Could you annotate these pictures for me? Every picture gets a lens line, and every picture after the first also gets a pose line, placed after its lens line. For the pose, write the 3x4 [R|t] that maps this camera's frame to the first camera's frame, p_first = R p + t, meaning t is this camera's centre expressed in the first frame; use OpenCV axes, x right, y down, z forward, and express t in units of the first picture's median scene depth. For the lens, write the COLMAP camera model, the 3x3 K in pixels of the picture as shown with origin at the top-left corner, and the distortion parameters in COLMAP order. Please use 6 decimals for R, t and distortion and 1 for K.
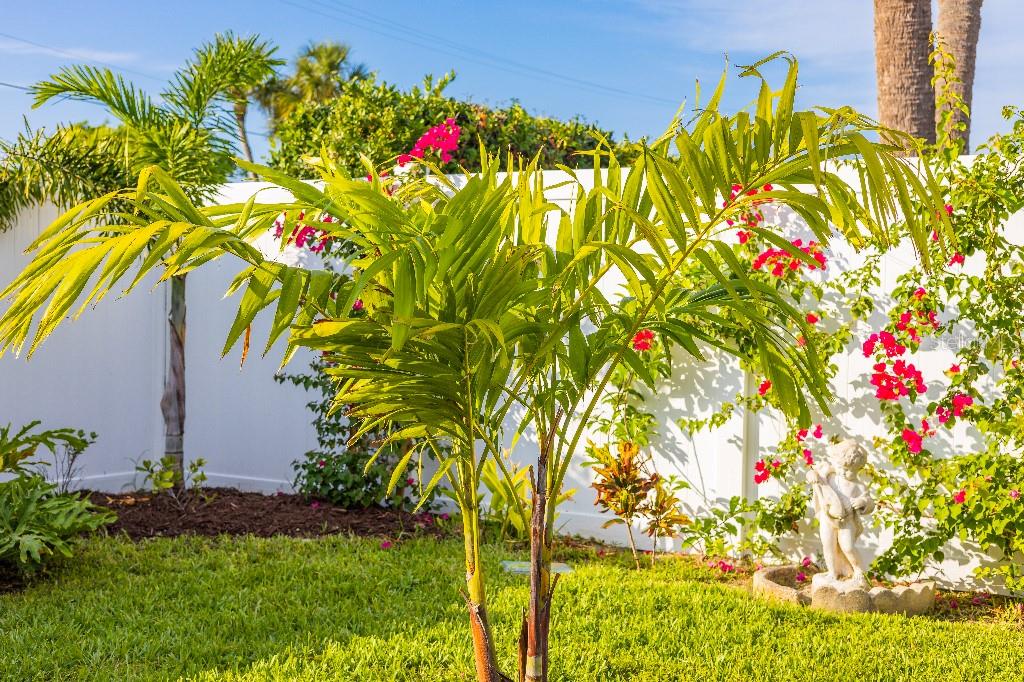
lens RADIAL K [[1471.6, 0, 513.8], [0, 1471.6, 340.6], [0, 0, 1]] dist [-0.019898, 0.000000]
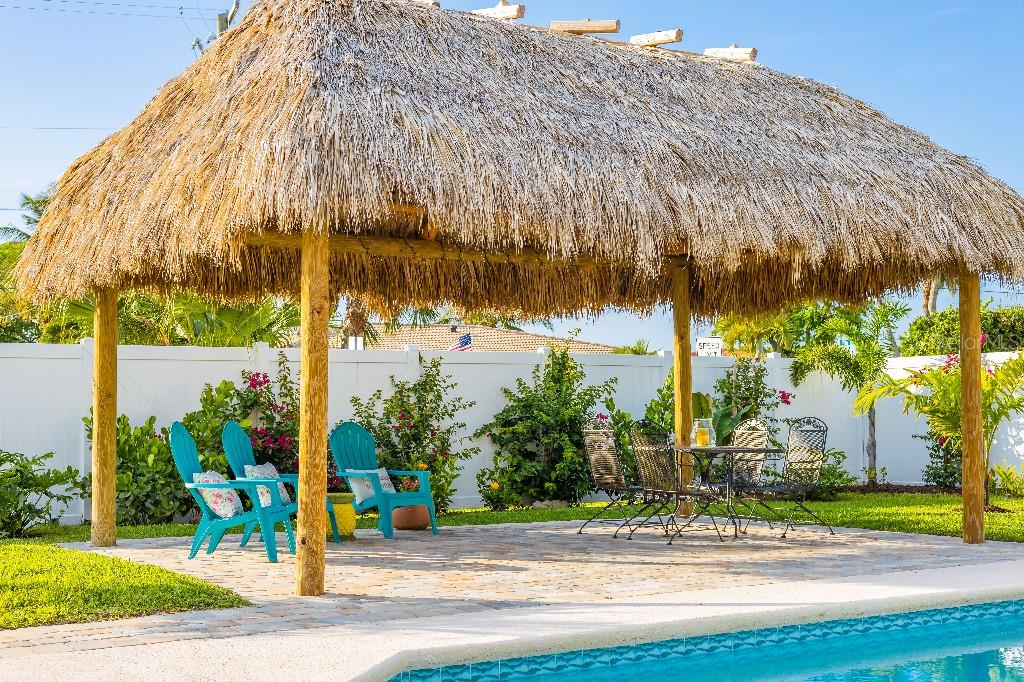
lens RADIAL K [[1471.6, 0, 511.1], [0, 1471.6, 338.7], [0, 0, 1]] dist [-0.019898, 0.000000]
pose [[0.902300, -0.044041, -0.428852, 0.297136], [0.014722, 0.997336, -0.071446, 0.027564], [0.430856, 0.058152, 0.900545, -1.536414]]
